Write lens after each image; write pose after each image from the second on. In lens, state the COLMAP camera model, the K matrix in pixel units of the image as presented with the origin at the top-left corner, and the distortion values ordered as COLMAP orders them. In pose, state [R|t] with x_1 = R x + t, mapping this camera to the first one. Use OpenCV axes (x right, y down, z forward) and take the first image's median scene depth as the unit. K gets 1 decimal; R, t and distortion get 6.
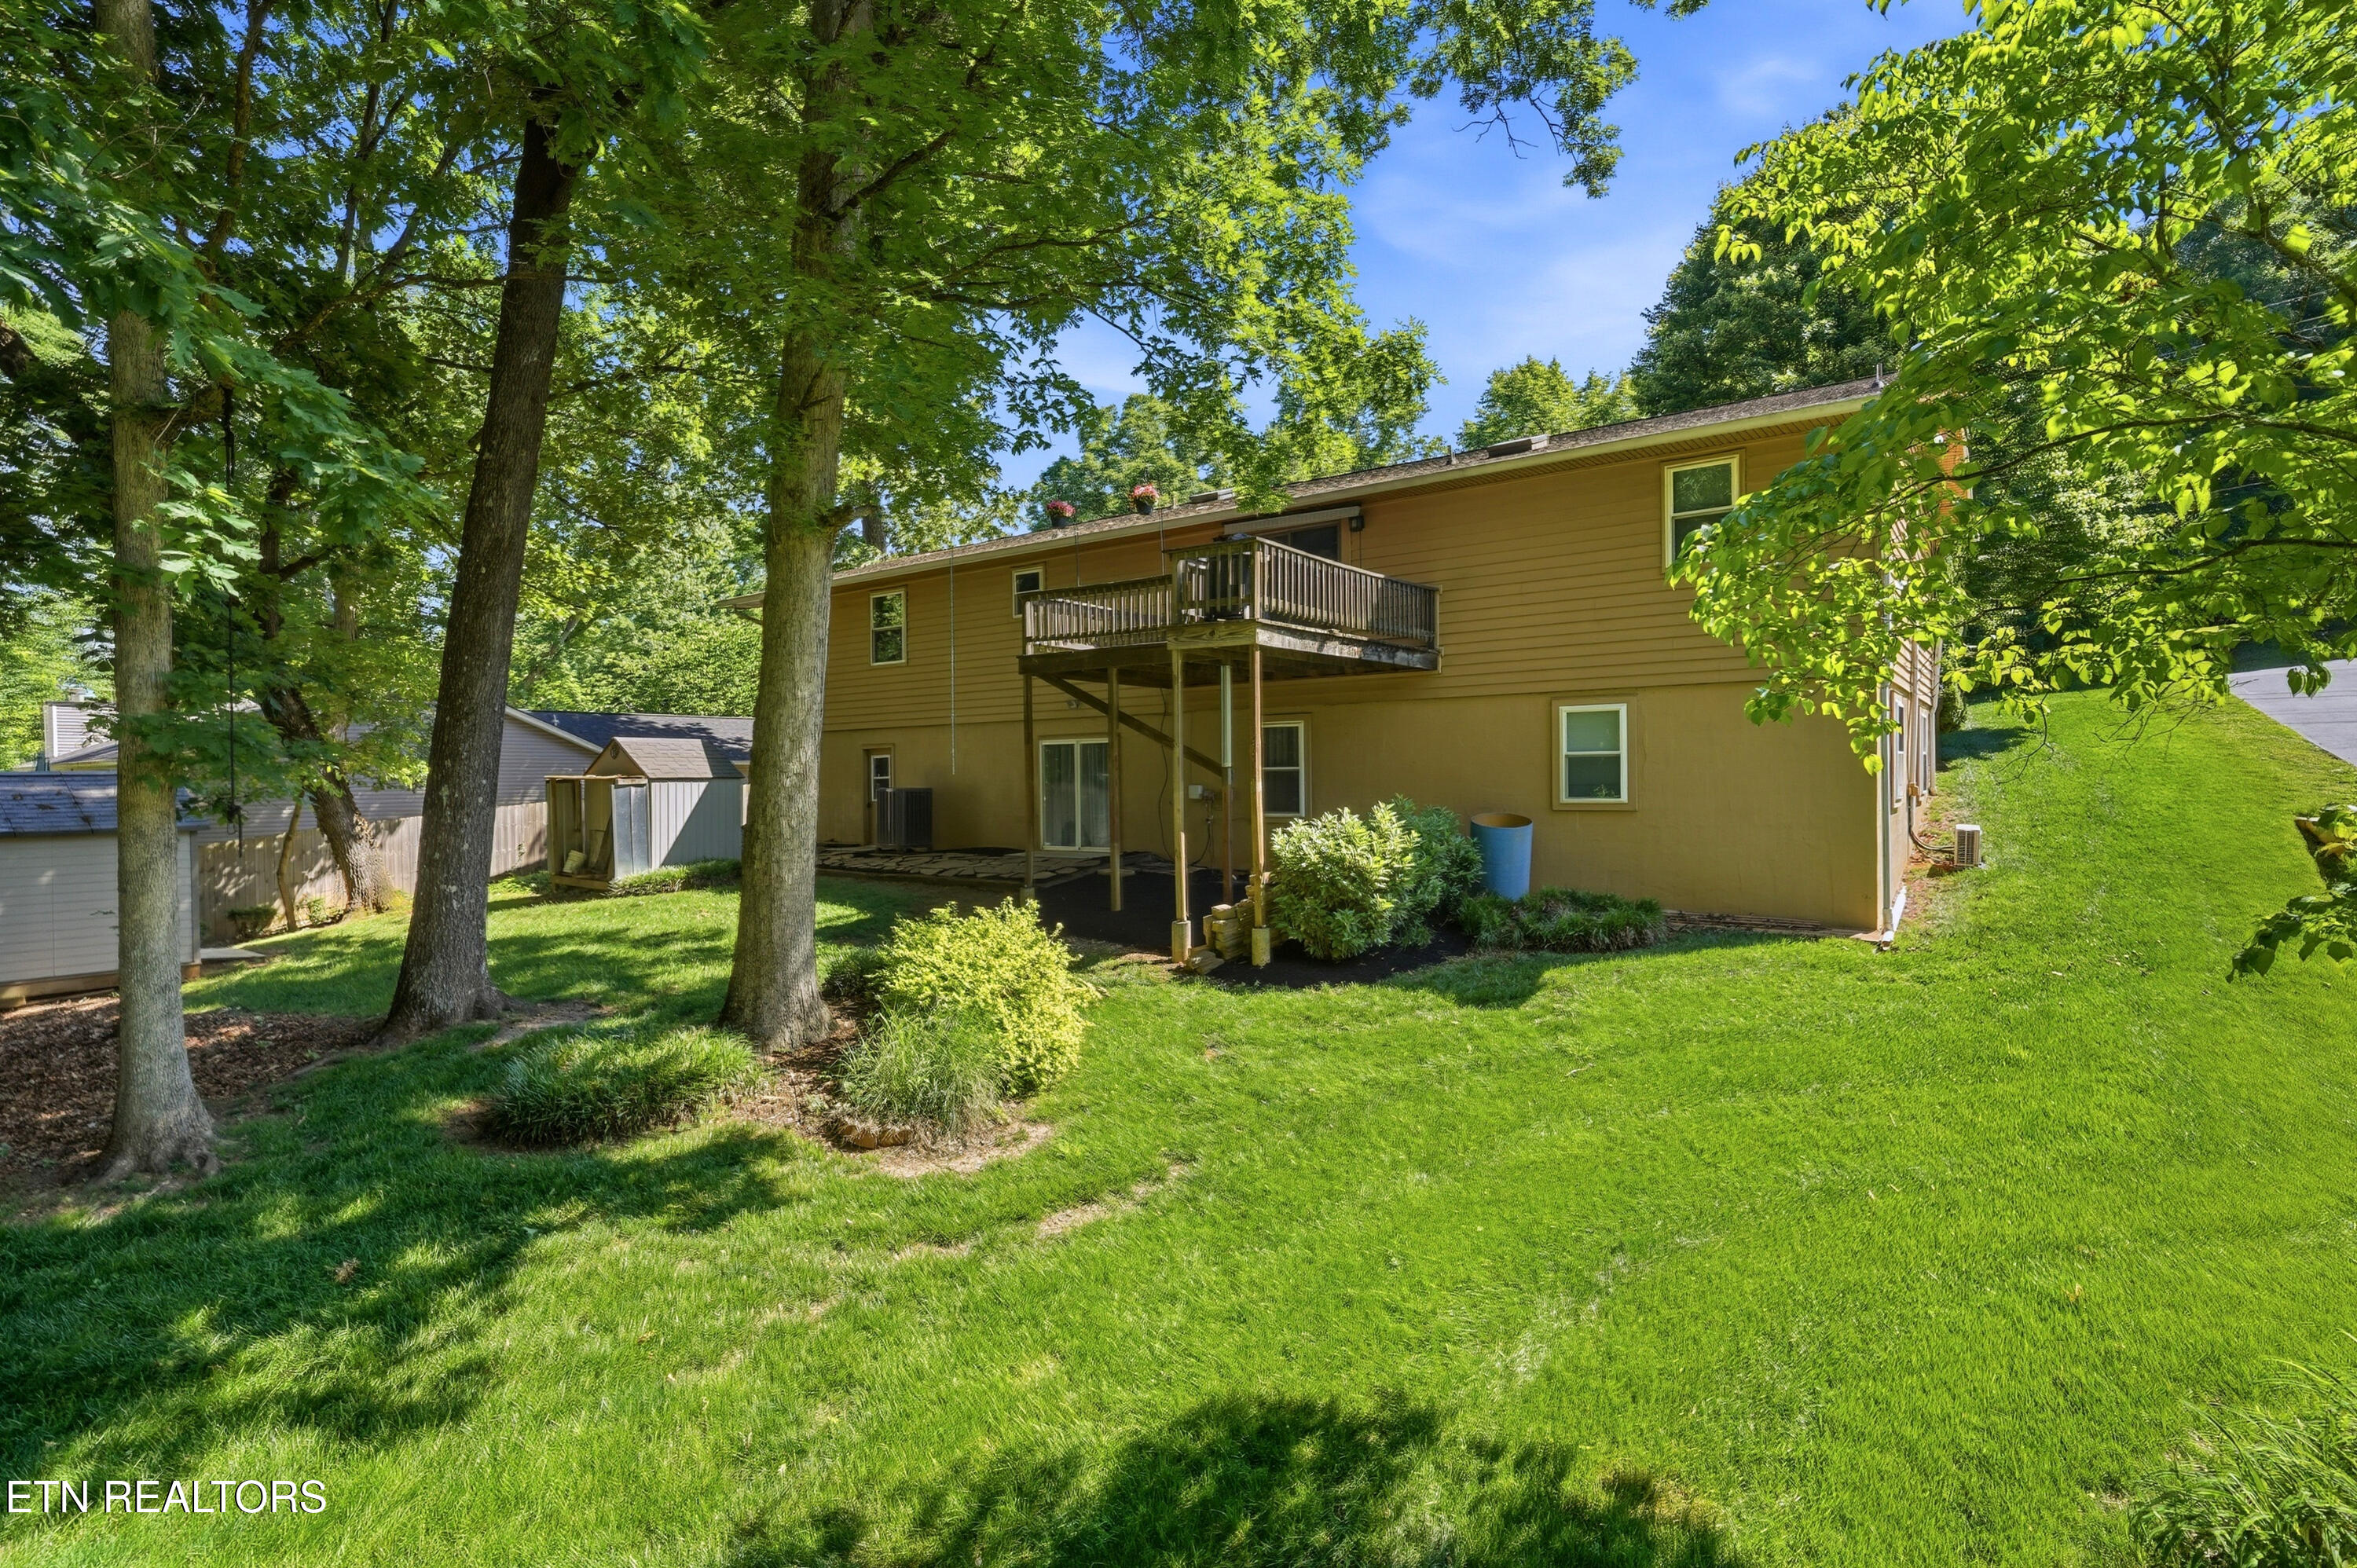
lens RADIAL K [[1165.3, 0, 1178.9], [0, 1165.3, 759.1], [0, 0, 1]] dist [-0.017371, 0.013321]
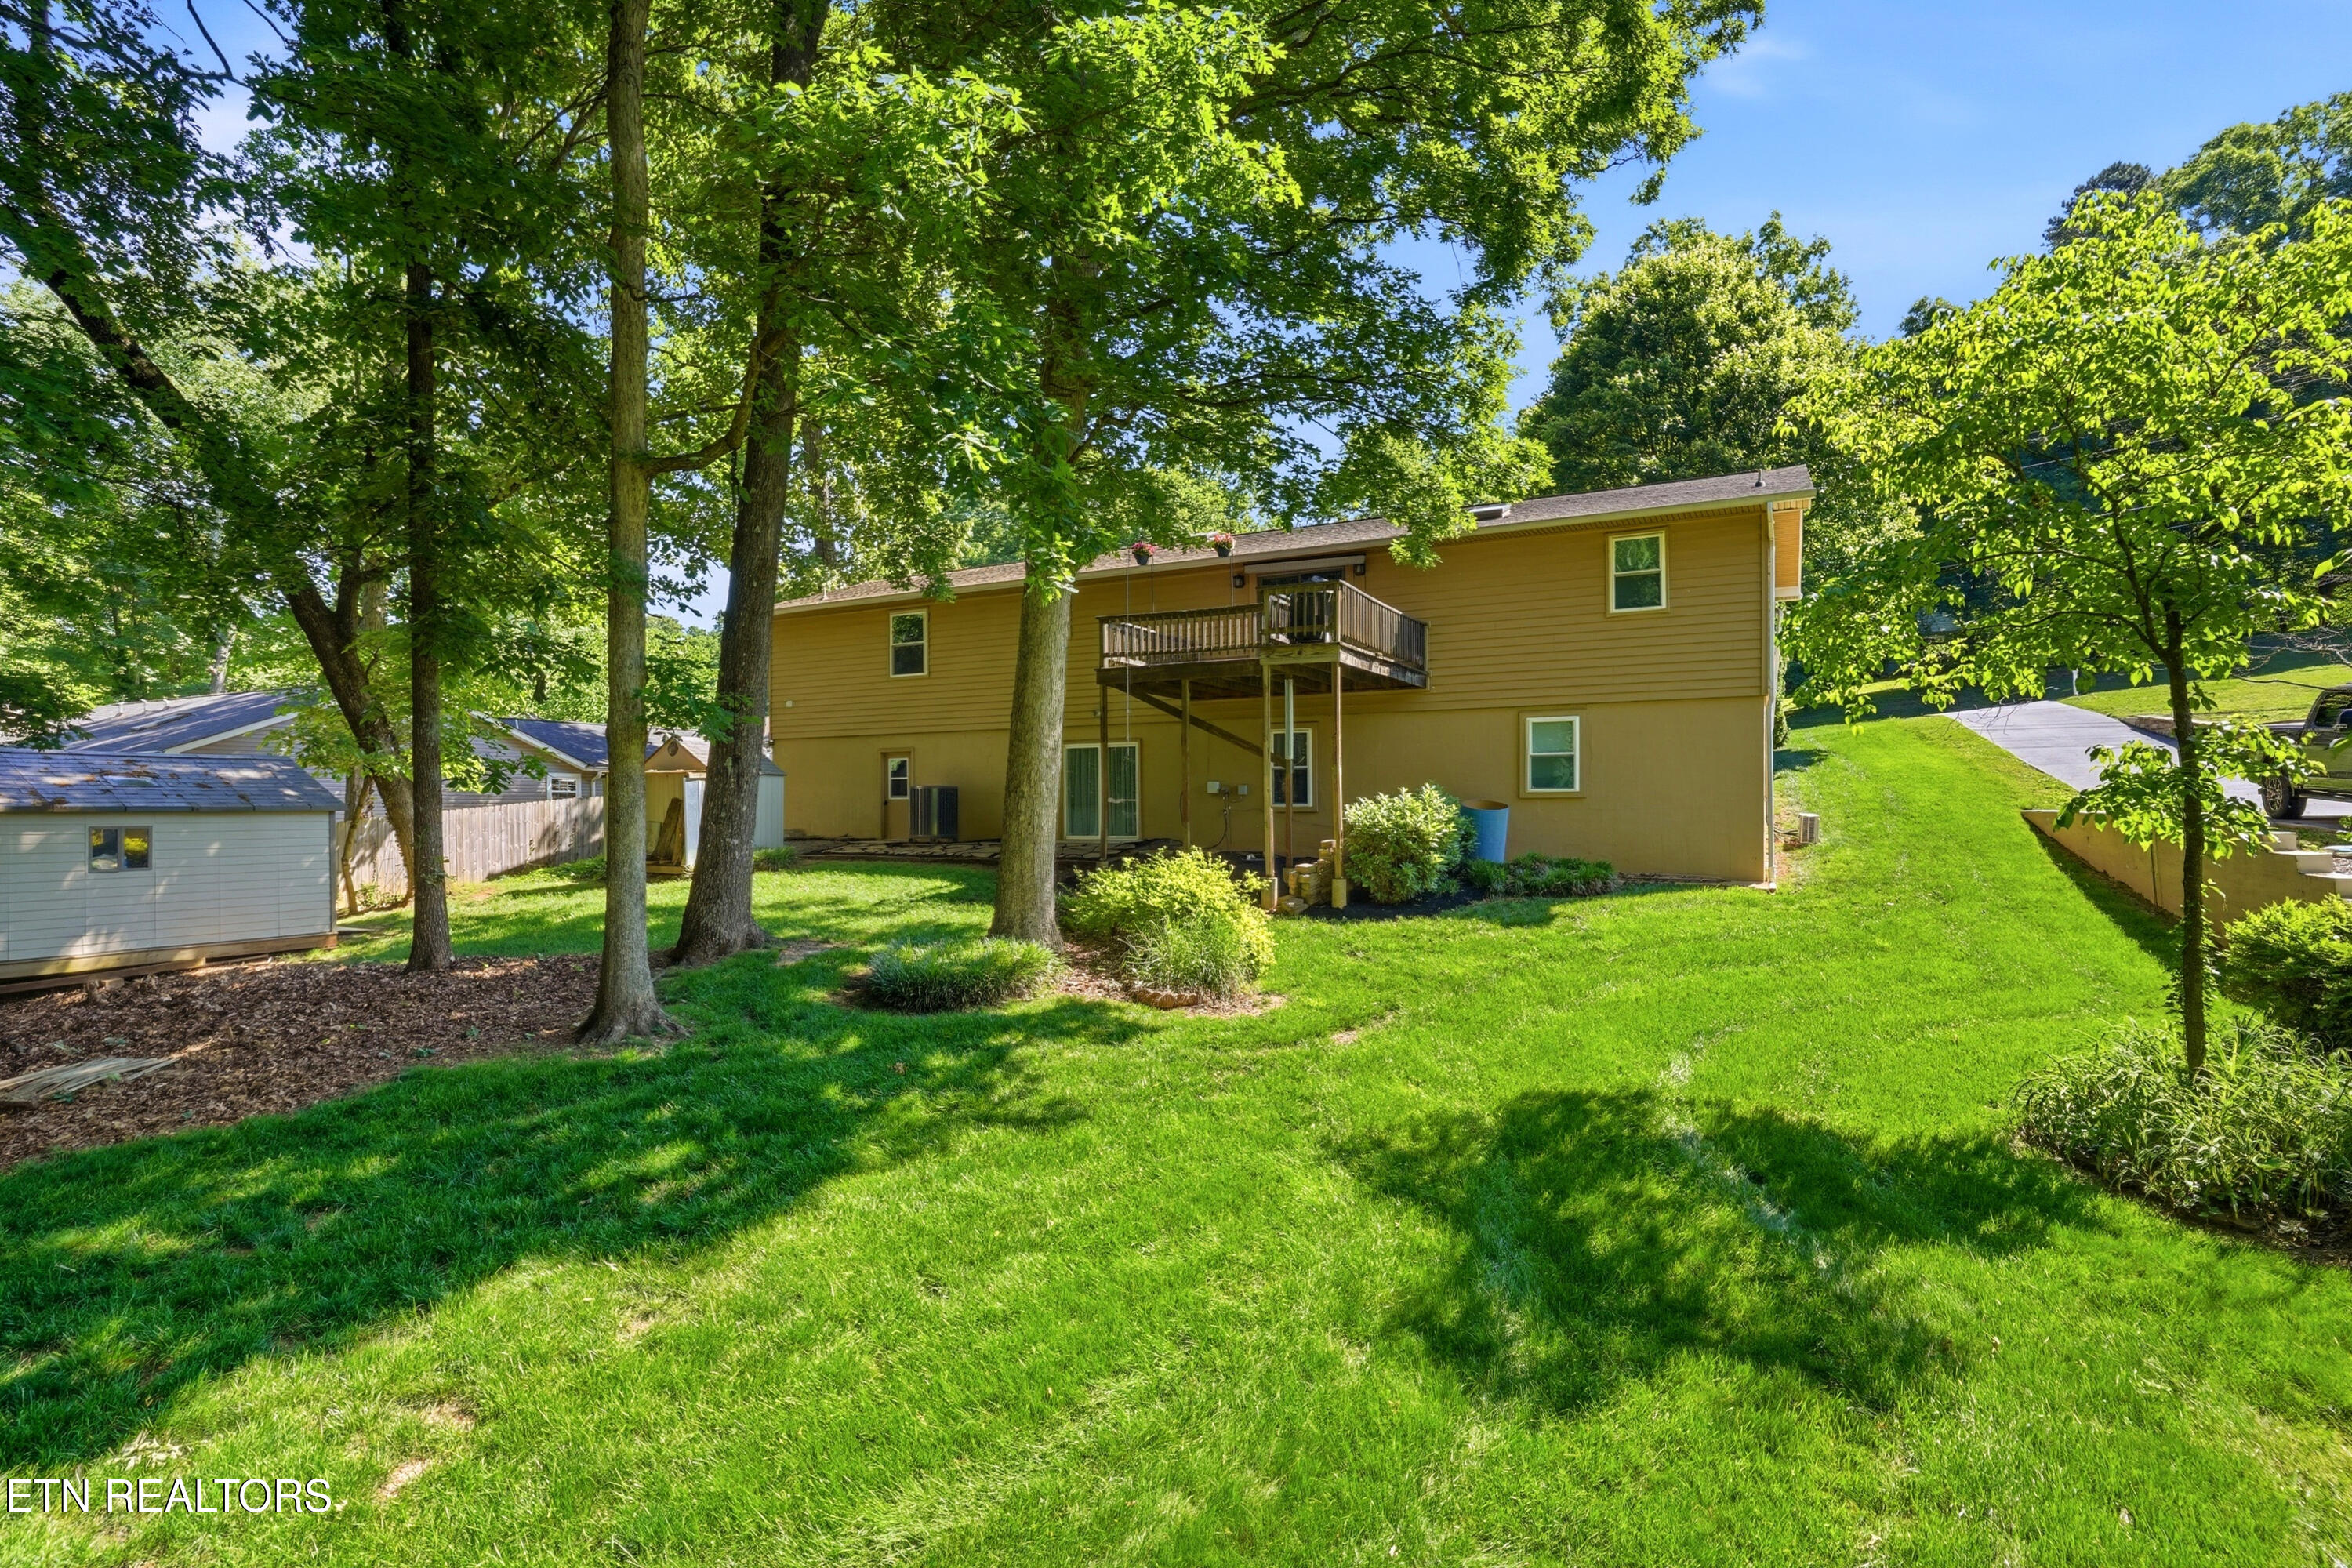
lens RADIAL K [[1149.7, 0, 1187.5], [0, 1149.7, 778.3], [0, 0, 1]] dist [-0.000785, 0.001293]
pose [[0.987077, 0.009957, 0.159937, -0.306172], [-0.008631, 0.999922, -0.008978, 0.045344], [-0.160014, 0.007482, 0.987086, -0.247322]]
